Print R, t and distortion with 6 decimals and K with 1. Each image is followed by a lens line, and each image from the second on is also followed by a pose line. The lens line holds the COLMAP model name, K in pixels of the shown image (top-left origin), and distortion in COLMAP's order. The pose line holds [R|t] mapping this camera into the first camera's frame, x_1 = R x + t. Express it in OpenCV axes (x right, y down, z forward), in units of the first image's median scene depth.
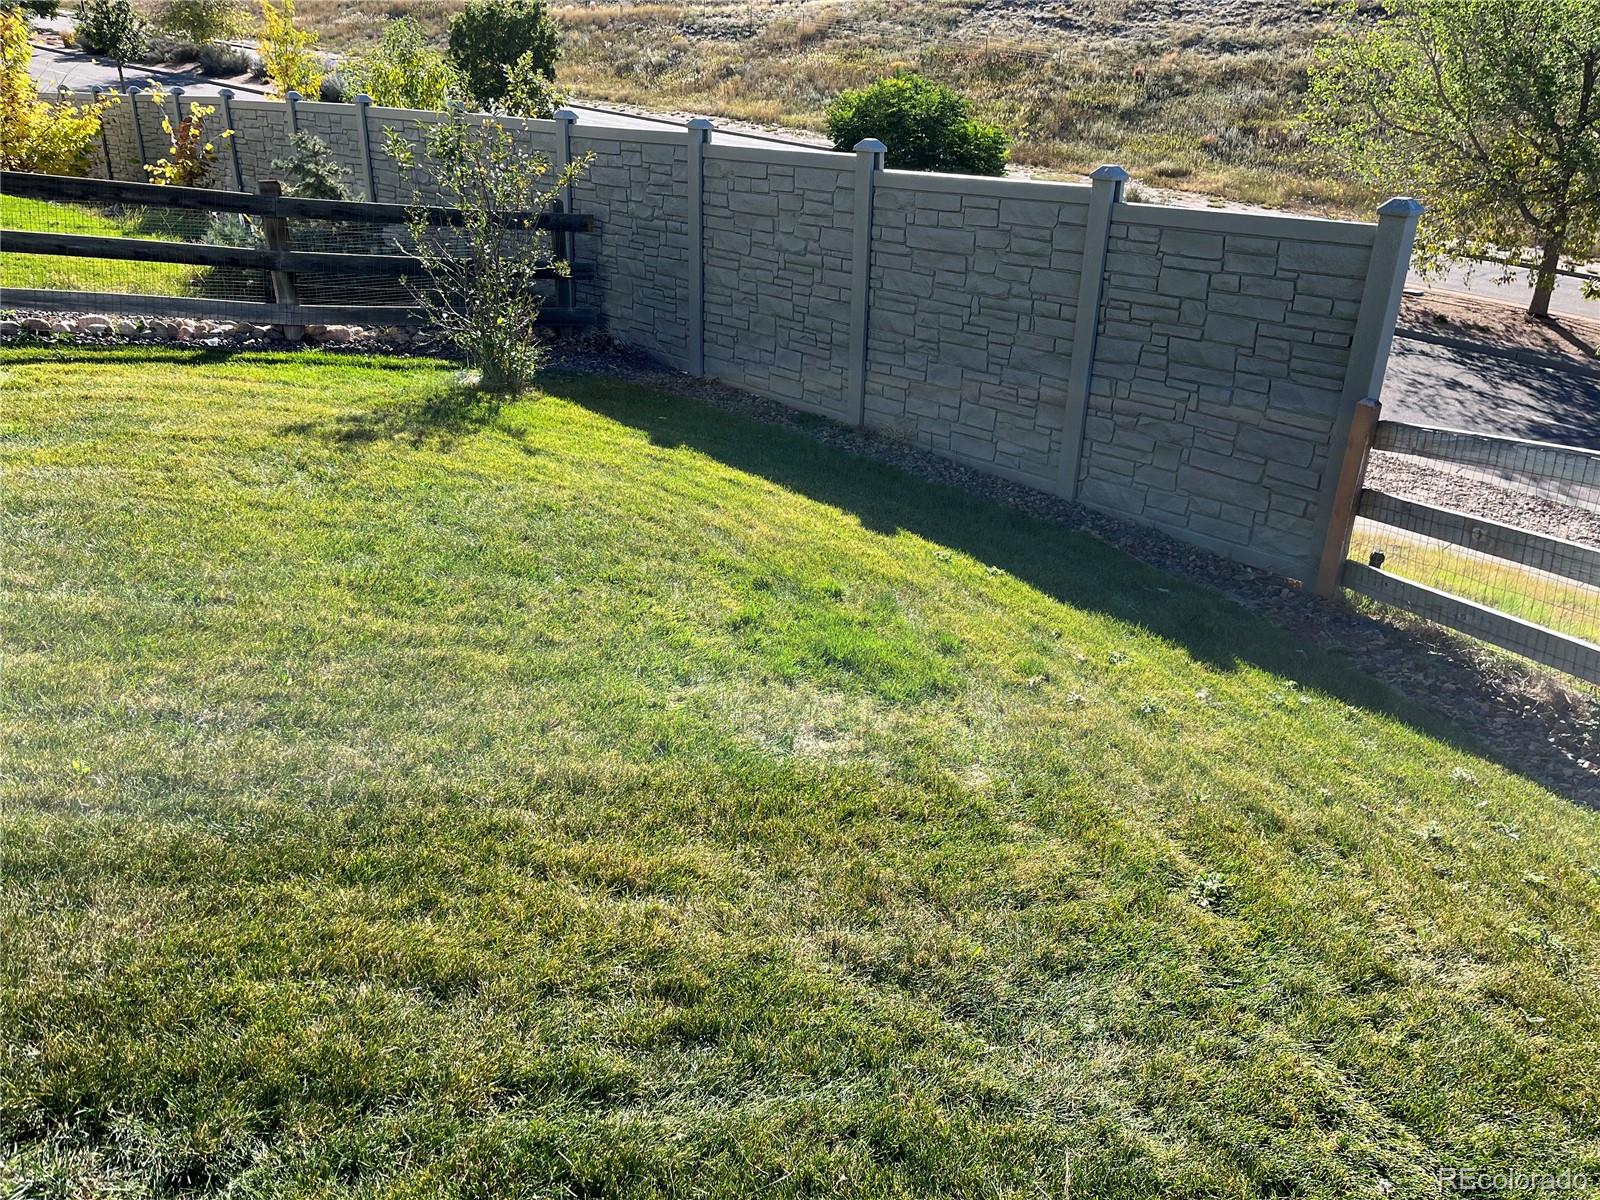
lens RADIAL K [[1192.5, 0, 800.0], [0, 1192.5, 600.0], [0, 0, 1]] dist [0.022811, 0.003145]
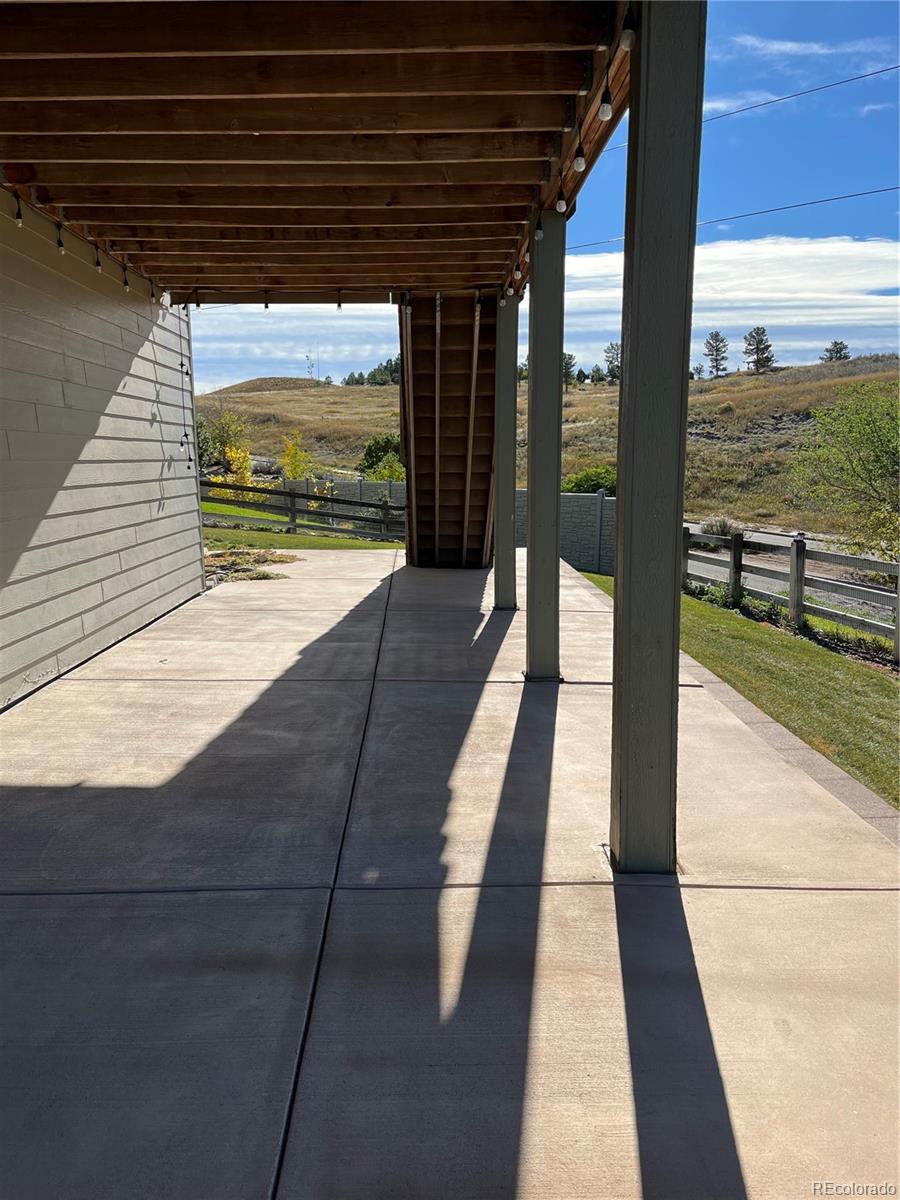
lens RADIAL K [[894.4, 0, 450.0], [0, 894.4, 600.0], [0, 0, 1]] dist [0.022811, 0.003145]
pose [[0.992412, 0.001278, -0.122949, 0.014315], [-0.033315, 0.965337, -0.258872, 0.099649], [0.118357, 0.261004, 0.958055, -0.233516]]
